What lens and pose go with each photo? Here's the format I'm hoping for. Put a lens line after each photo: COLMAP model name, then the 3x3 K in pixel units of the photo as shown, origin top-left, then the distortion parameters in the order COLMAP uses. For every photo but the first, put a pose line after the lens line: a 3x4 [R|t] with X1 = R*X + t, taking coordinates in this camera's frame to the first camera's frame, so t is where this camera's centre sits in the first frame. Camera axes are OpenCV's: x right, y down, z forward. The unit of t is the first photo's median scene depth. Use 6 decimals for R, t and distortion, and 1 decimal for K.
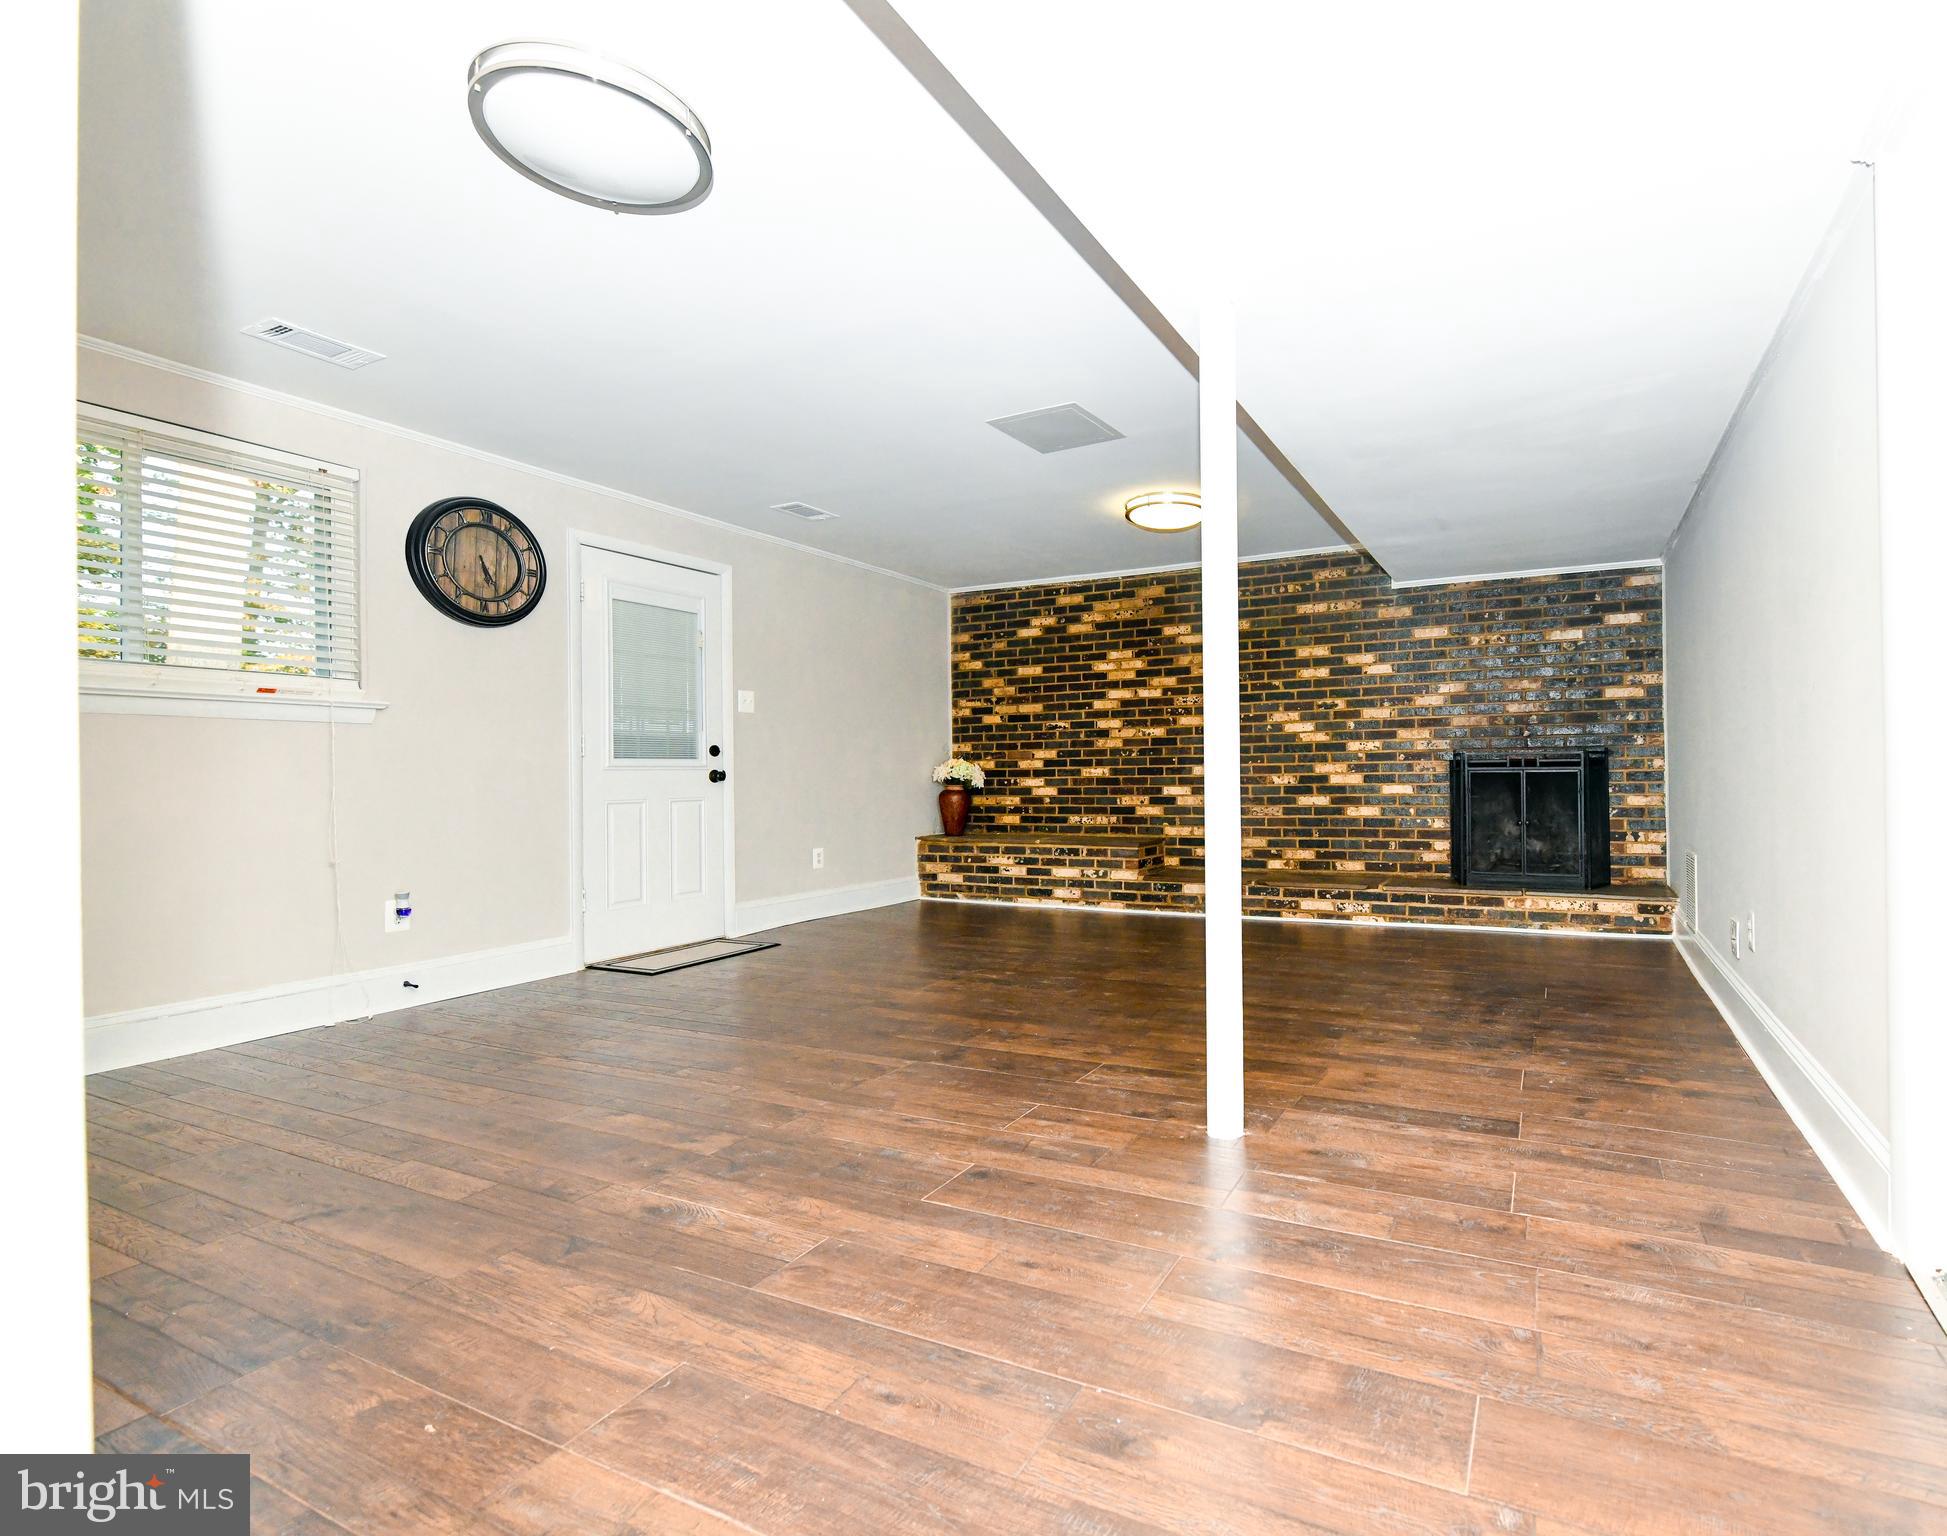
lens RADIAL K [[1027.1, 0, 979.6], [0, 1027.1, 773.0], [0, 0, 1]] dist [-0.000573, -0.000411]
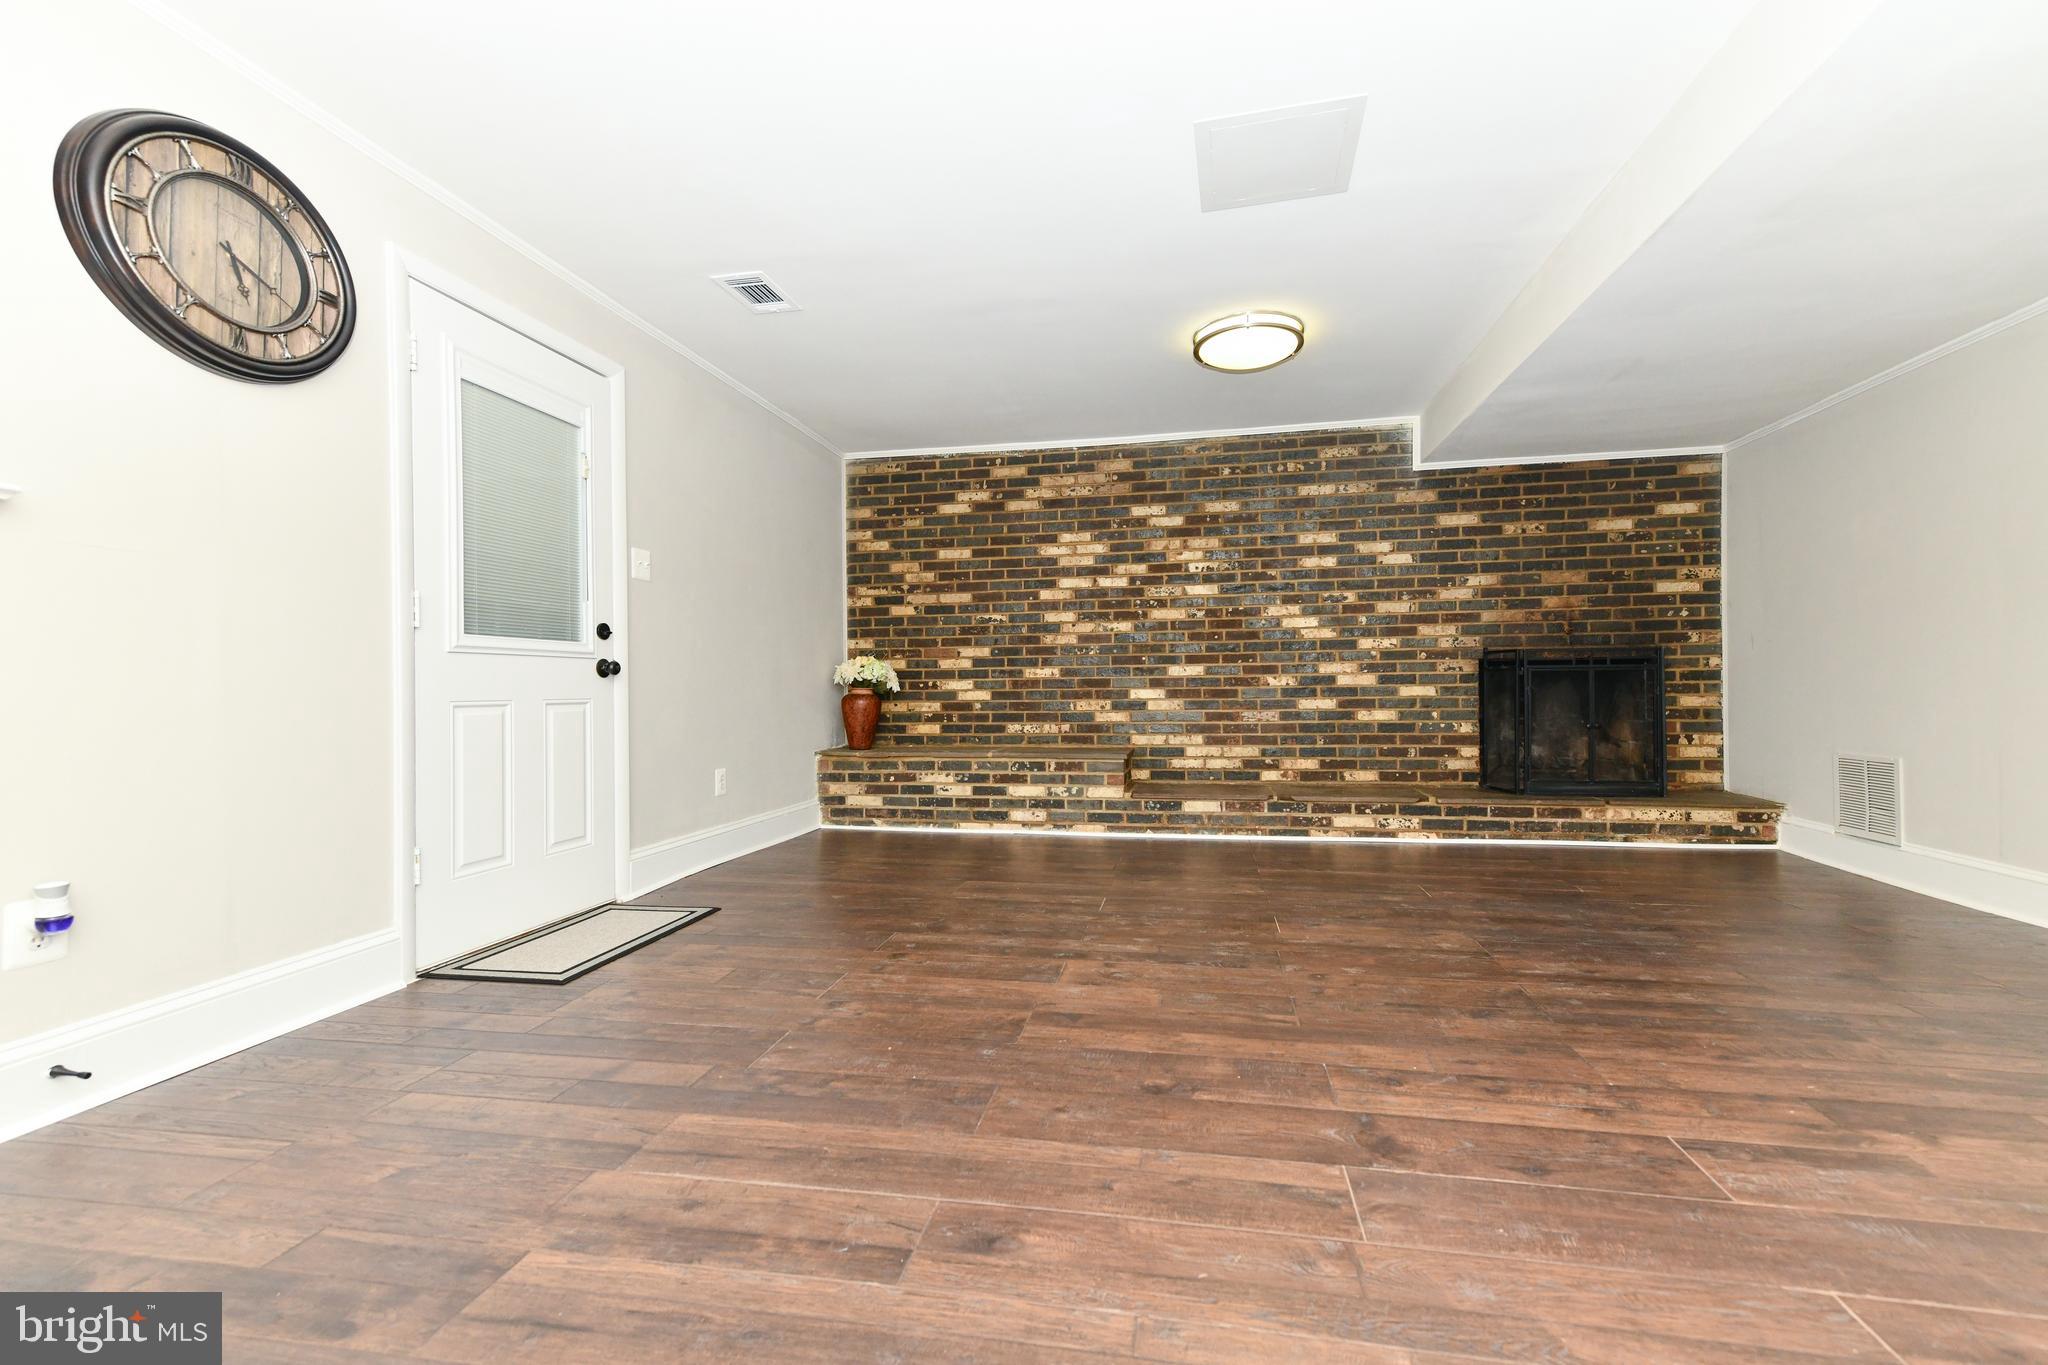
lens RADIAL K [[962.8, 0, 1020.8], [0, 962.8, 688.7], [0, 0, 1]] dist [0.025383, 0.001921]
pose [[0.947524, 0.004646, 0.319652, -0.198620], [-0.004576, 0.999989, -0.000972, 0.016146], [-0.319653, -0.000541, 0.947535, 0.293672]]
